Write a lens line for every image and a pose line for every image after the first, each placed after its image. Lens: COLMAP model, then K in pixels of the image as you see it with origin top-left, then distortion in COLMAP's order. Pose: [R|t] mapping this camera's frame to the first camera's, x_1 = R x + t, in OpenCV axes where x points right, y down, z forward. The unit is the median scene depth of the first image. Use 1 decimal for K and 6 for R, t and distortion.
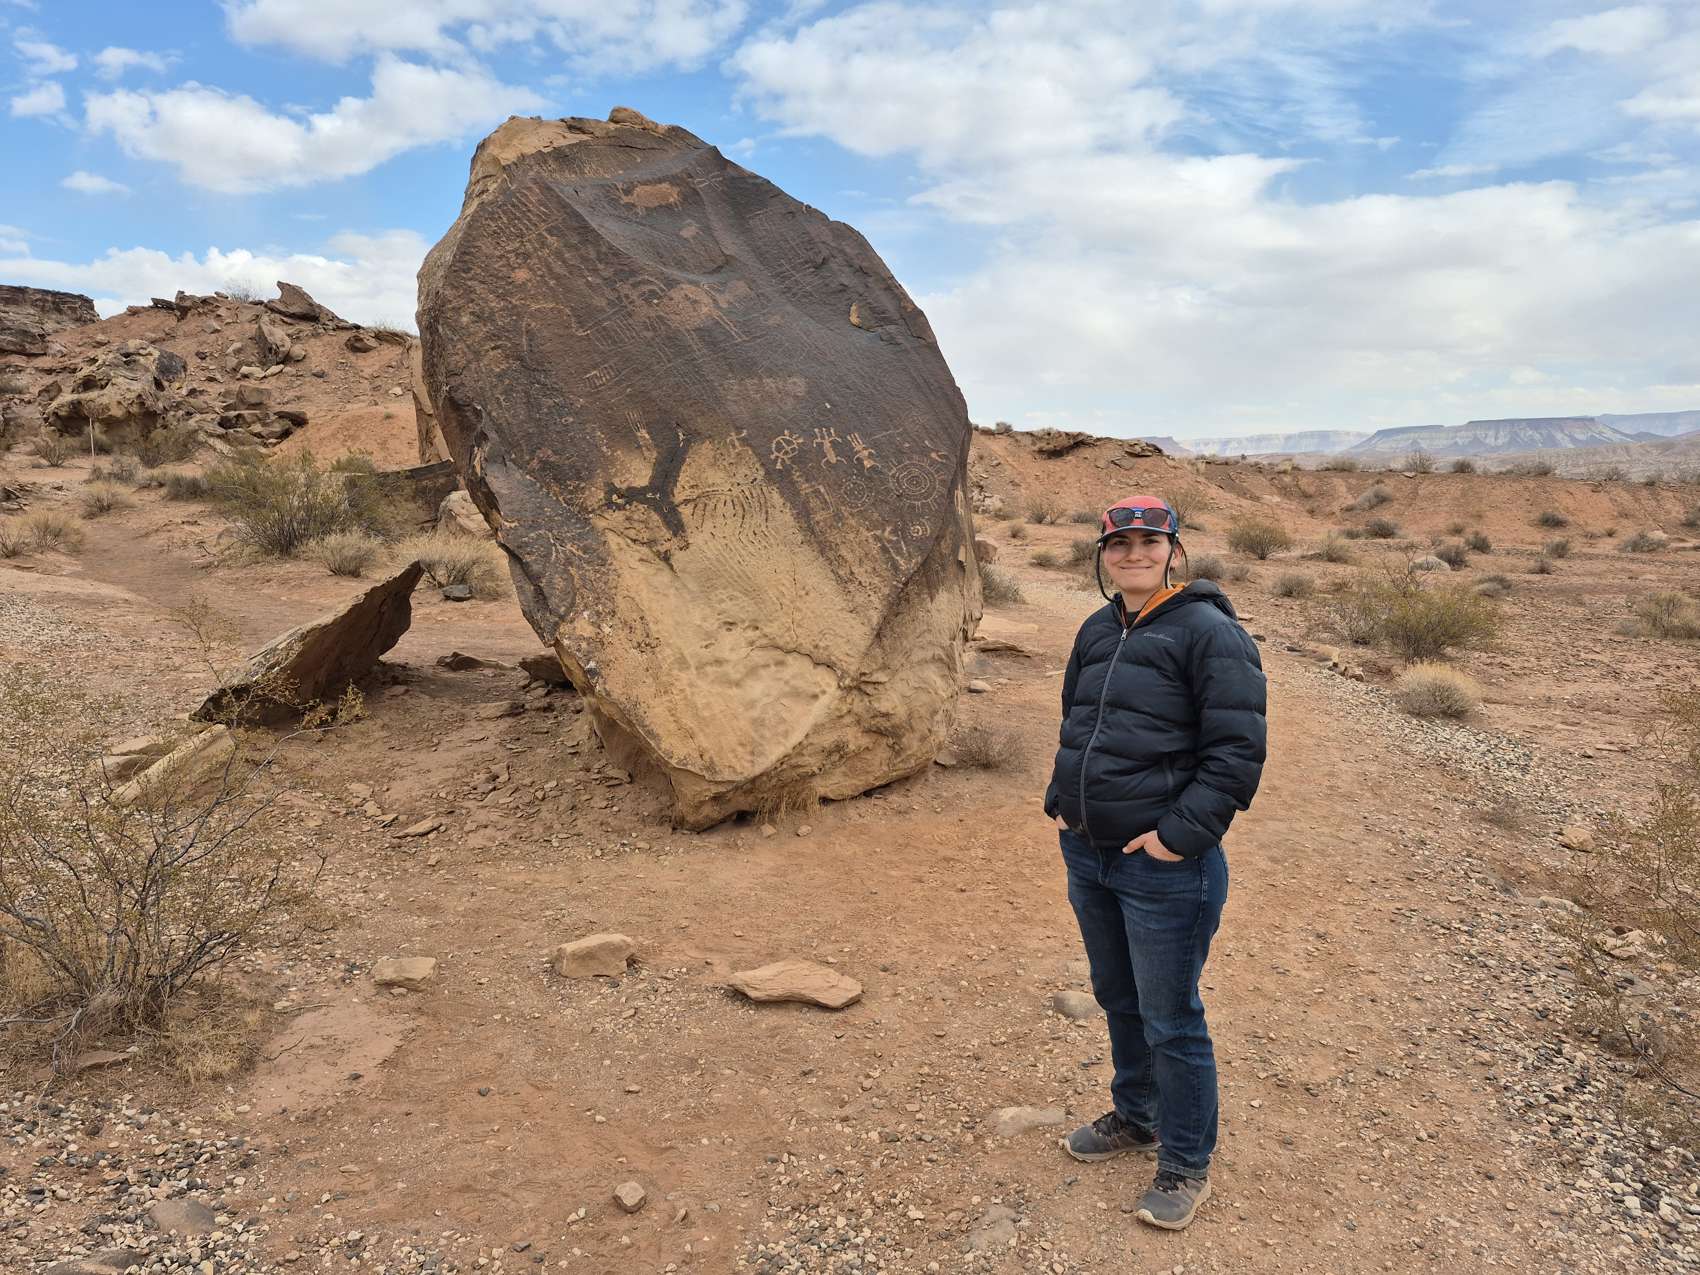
lens RADIAL K [[1166.3, 0, 871.0], [0, 1166.3, 631.6], [0, 0, 1]] dist [0.091042, -0.100881]
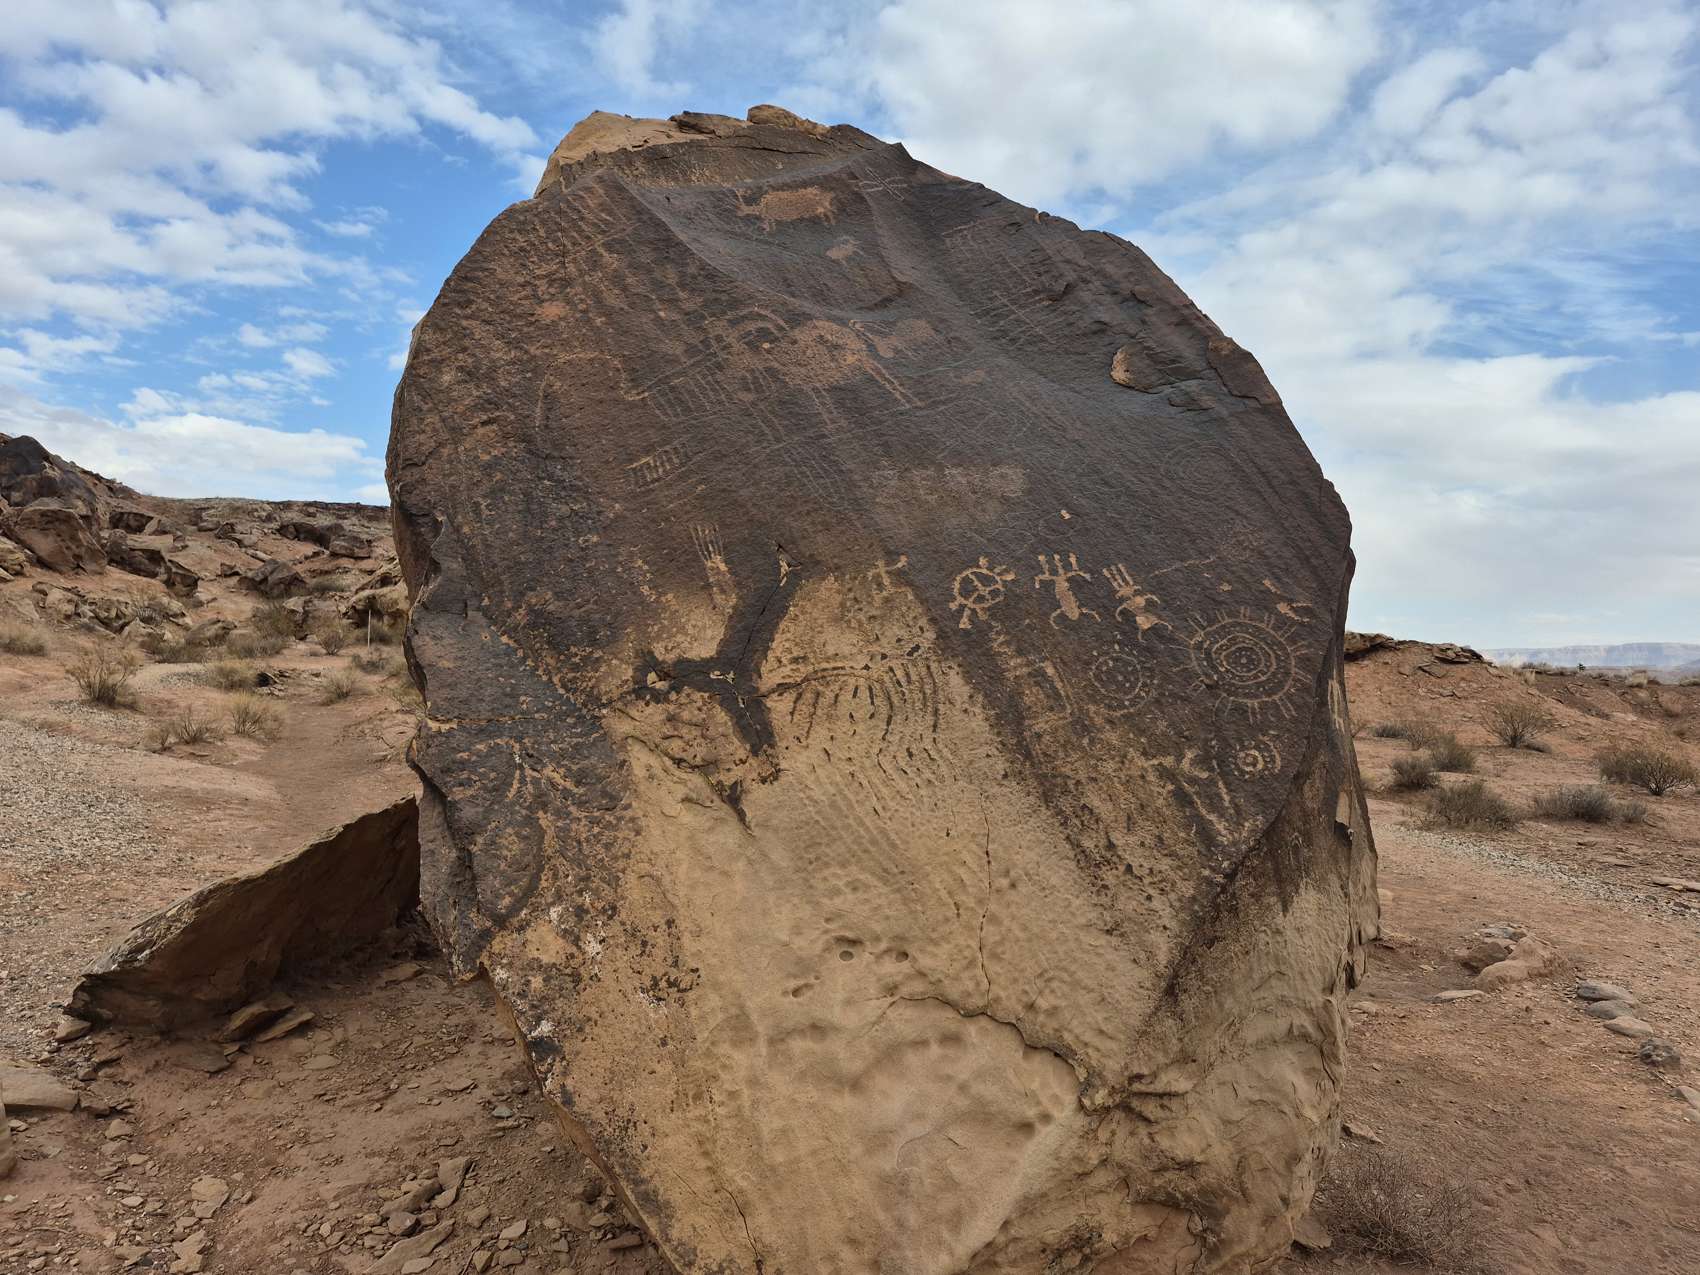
lens RADIAL K [[1166.3, 0, 847.6], [0, 1166.3, 613.4], [0, 0, 1]] dist [0.091042, -0.100881]
pose [[0.972049, 0.006459, -0.234688, -0.008735], [-0.049908, 0.982460, -0.179671, -0.051143], [0.229411, 0.186362, 0.955322, 0.495434]]
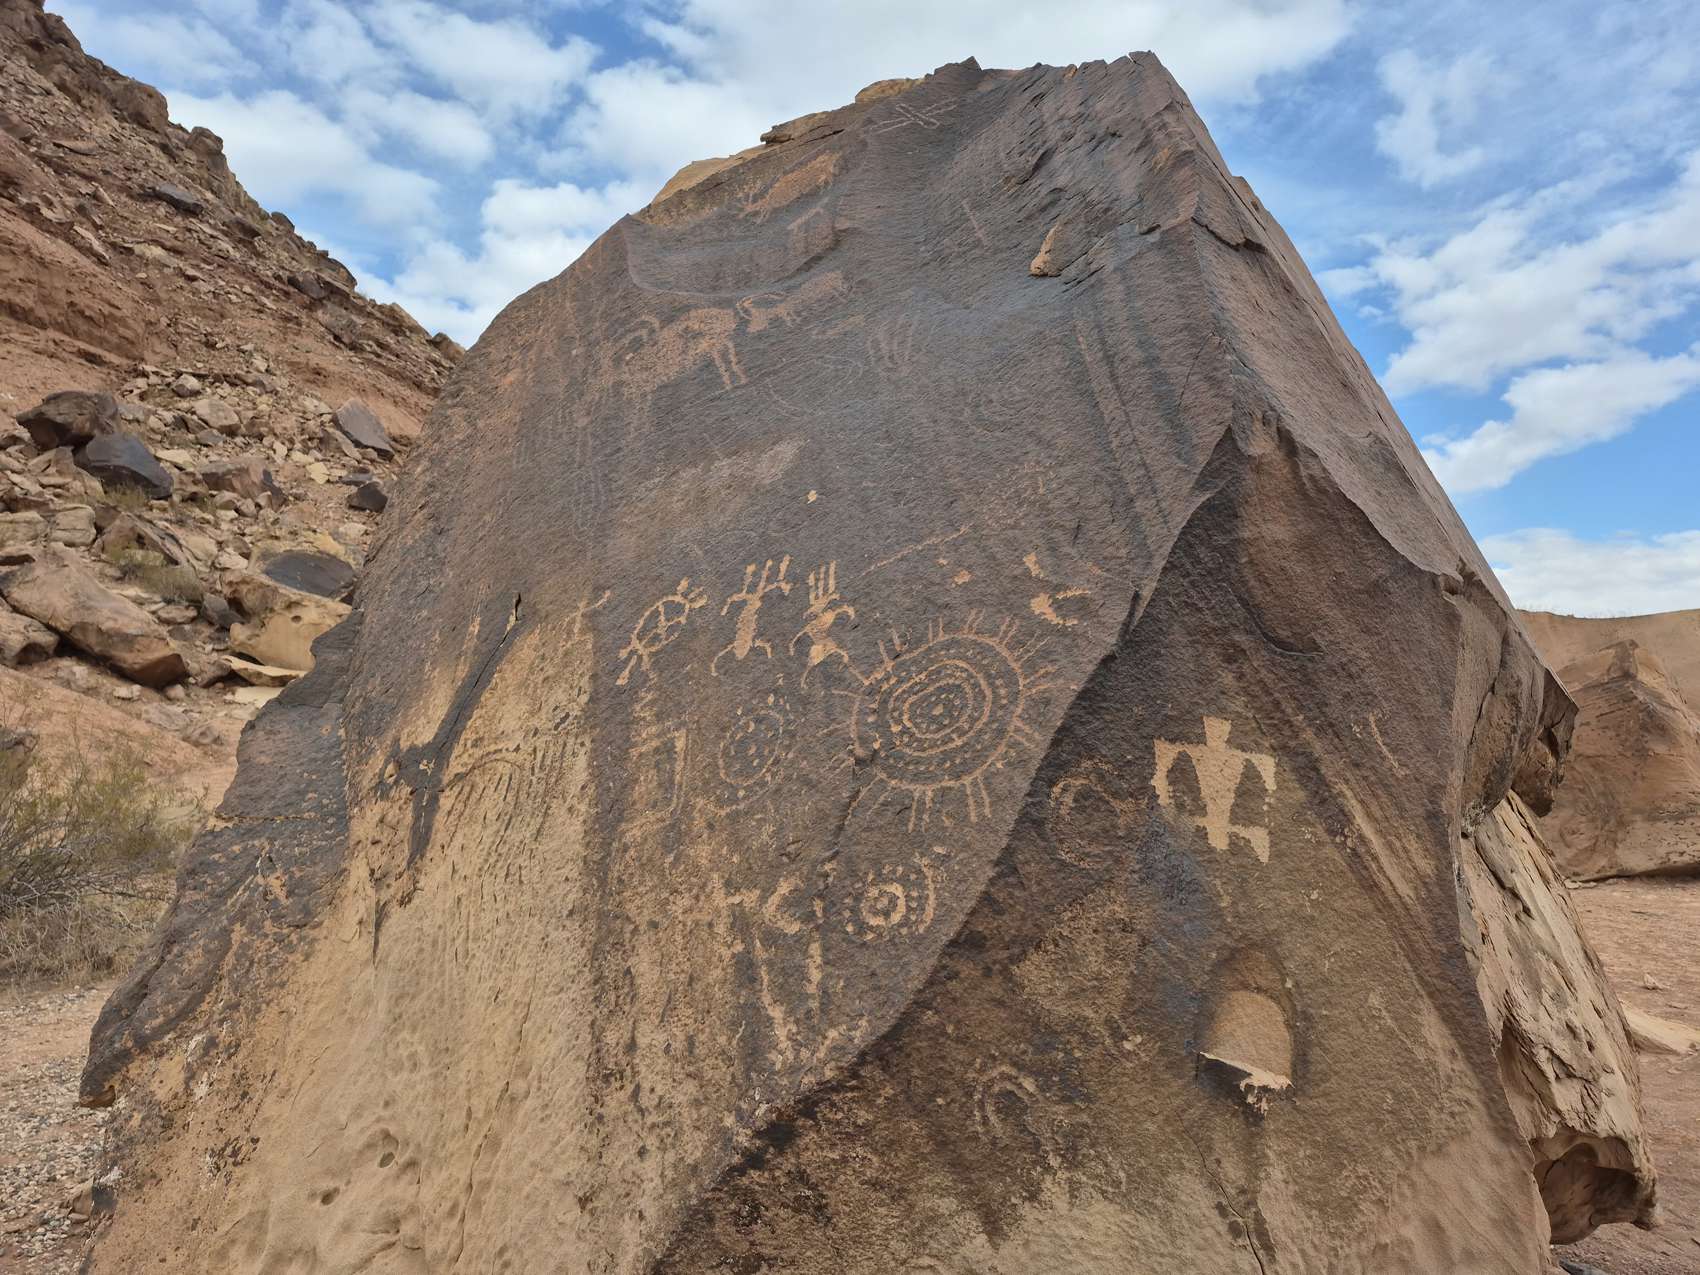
lens RADIAL K [[1166.3, 0, 839.7], [0, 1166.3, 619.7], [0, 0, 1]] dist [0.091042, -0.100881]
pose [[0.578728, -0.105639, -0.808650, 0.239328], [-0.111118, 0.972113, -0.206517, -0.093528], [0.807915, 0.209373, 0.550851, 0.852728]]
